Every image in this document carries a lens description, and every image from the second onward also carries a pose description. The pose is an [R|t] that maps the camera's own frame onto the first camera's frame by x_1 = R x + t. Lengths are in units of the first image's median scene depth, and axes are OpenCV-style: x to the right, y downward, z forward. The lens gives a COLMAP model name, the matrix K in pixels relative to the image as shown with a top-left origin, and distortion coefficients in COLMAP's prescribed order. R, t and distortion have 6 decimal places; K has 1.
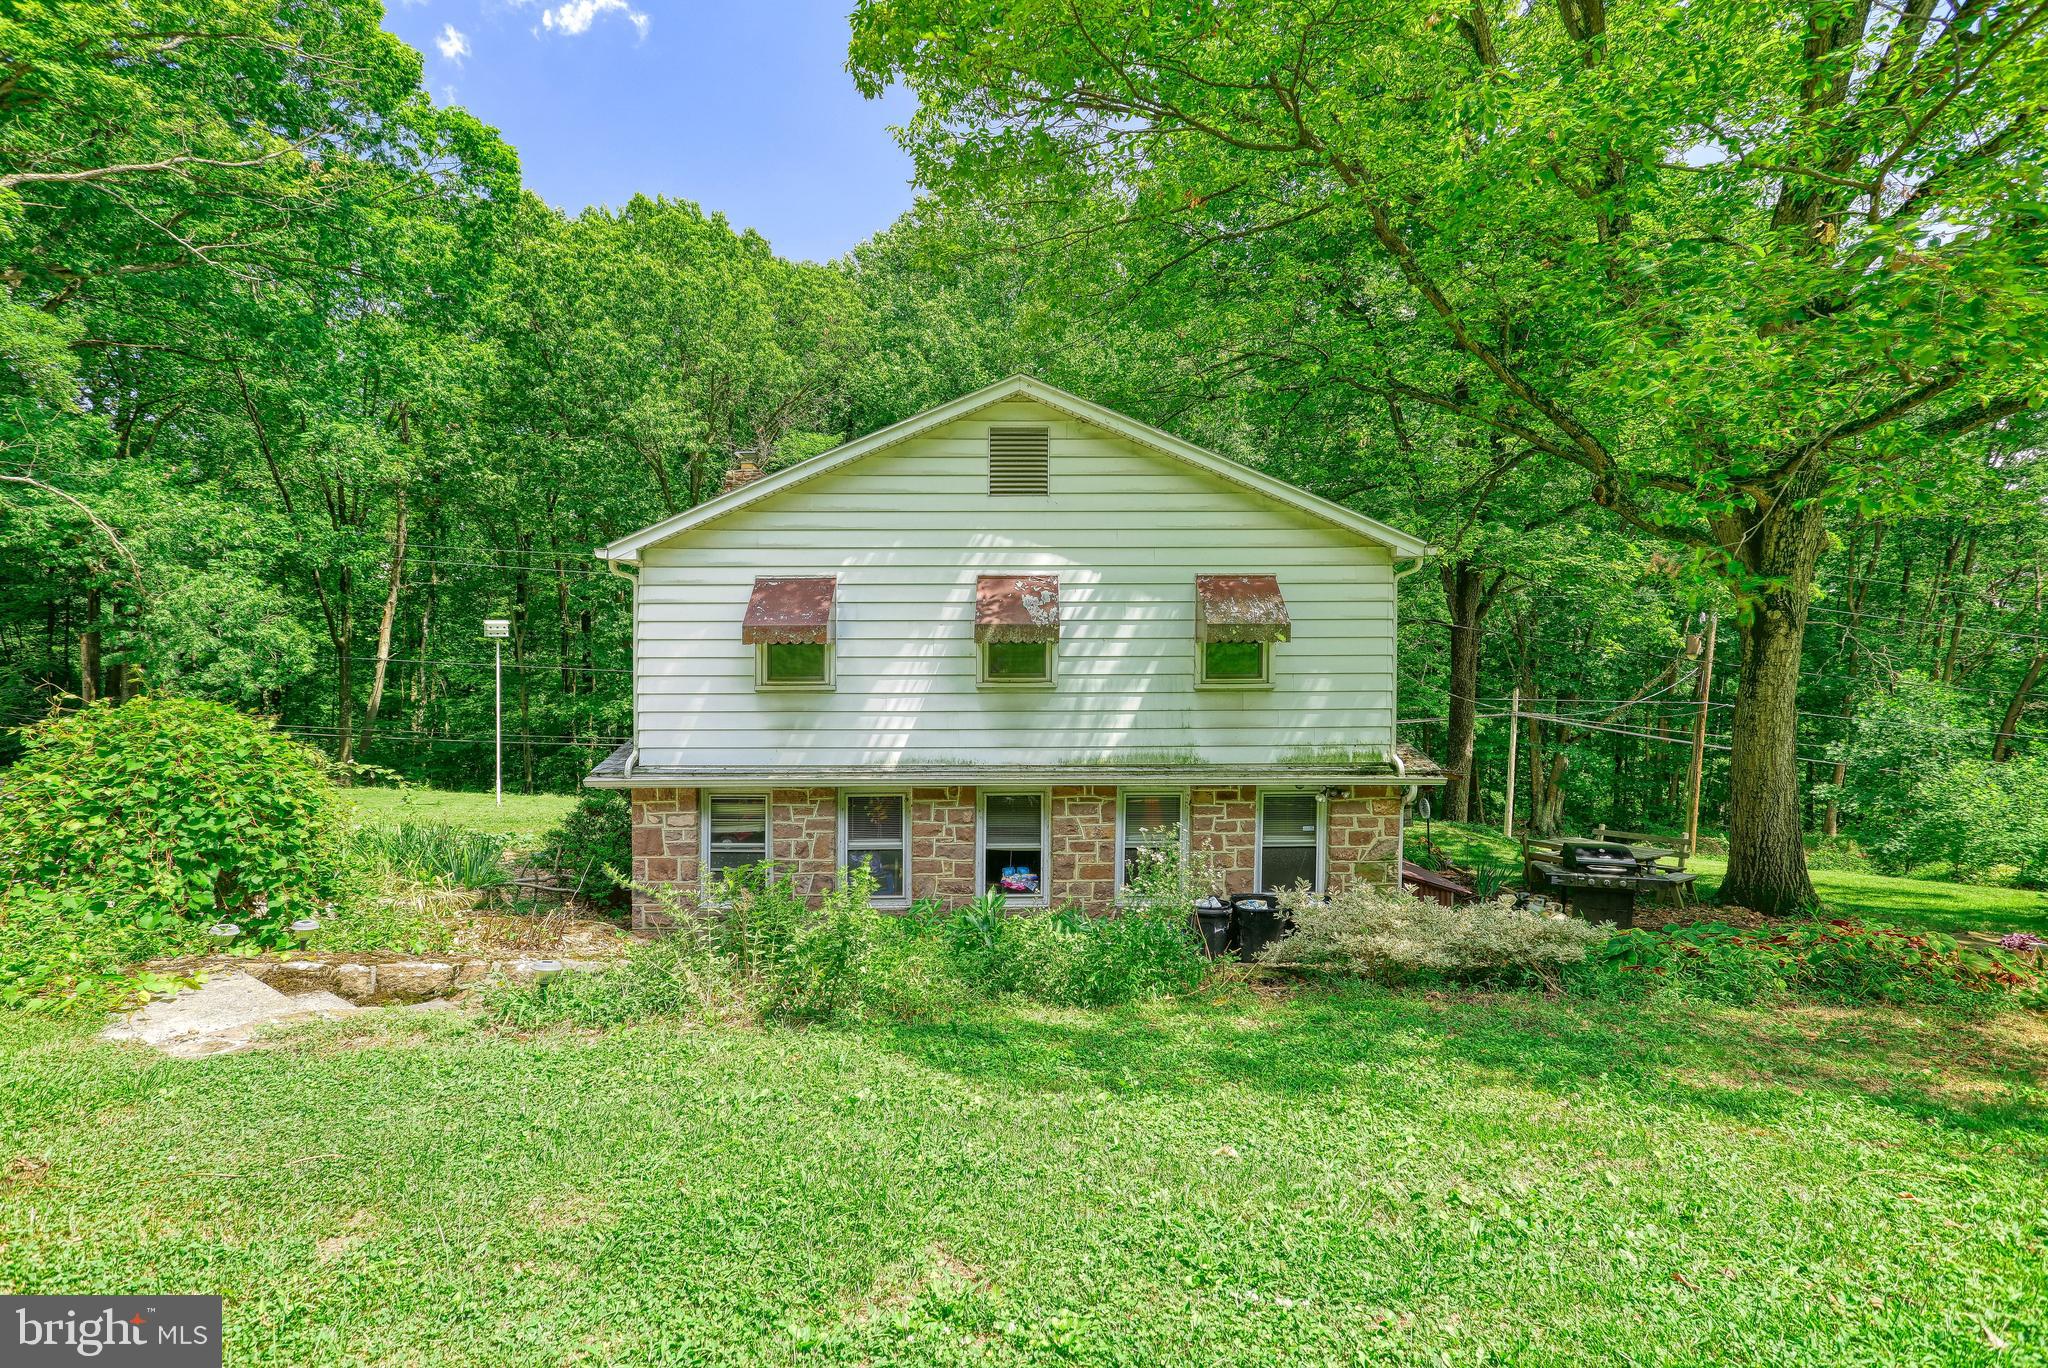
lens RADIAL K [[1037.7, 0, 1024.0], [0, 1037.7, 684.0], [0, 0, 1]] dist [0.001955, 0.000354]
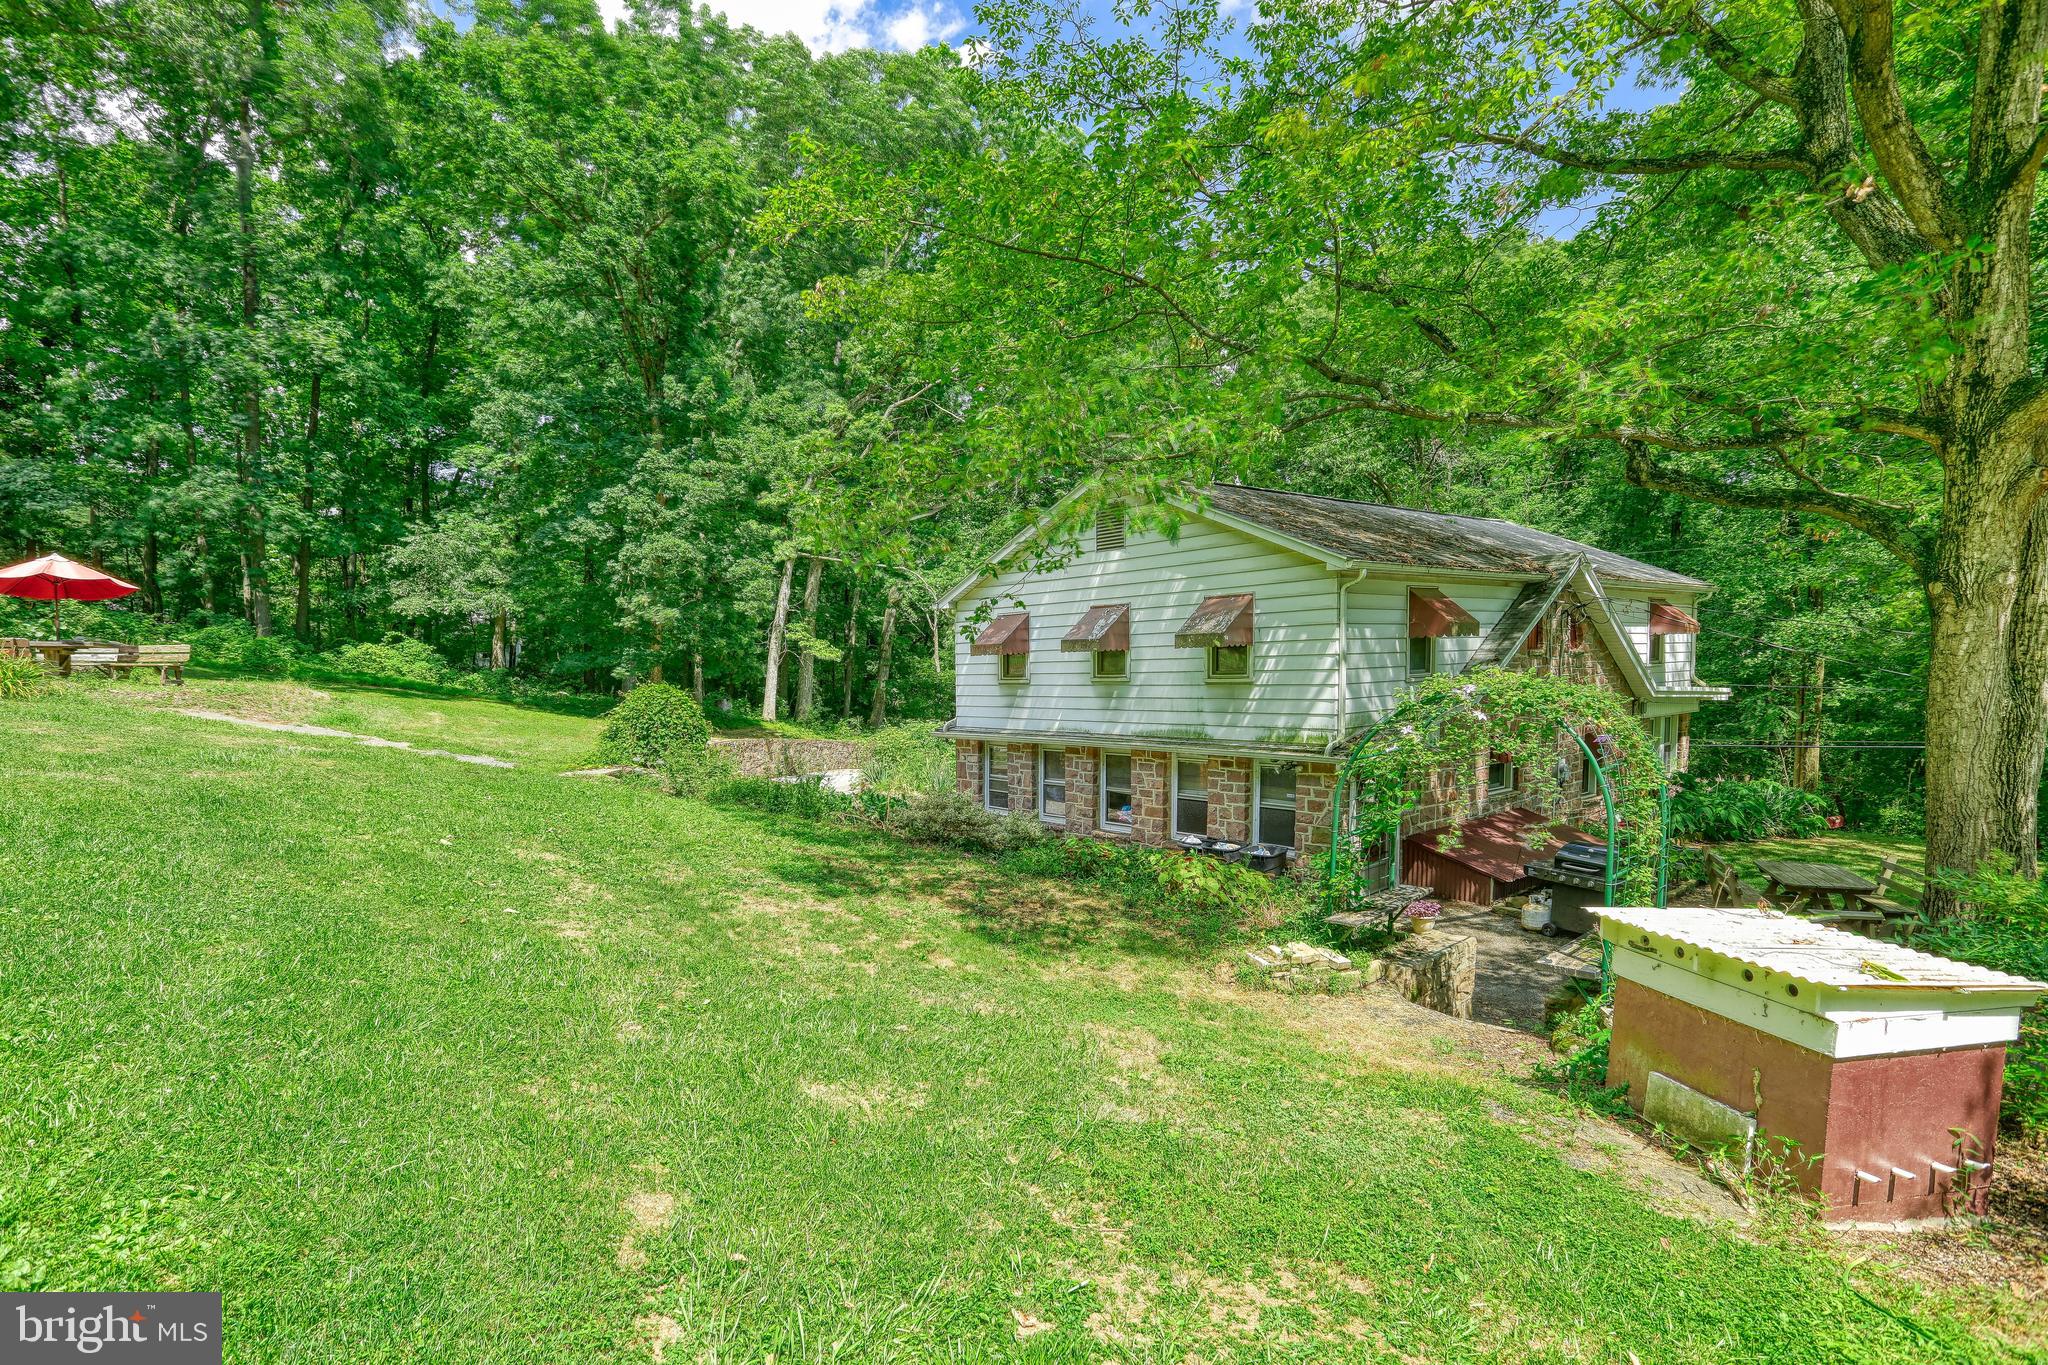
lens RADIAL K [[1037.7, 0, 1024.0], [0, 1037.7, 682.5], [0, 0, 1]] dist [0.001955, 0.000354]
pose [[0.634847, 0.001971, -0.772635, 1.039437], [0.002903, 0.999984, 0.004936, -0.002001], [0.772632, -0.005376, 0.634831, -0.026029]]
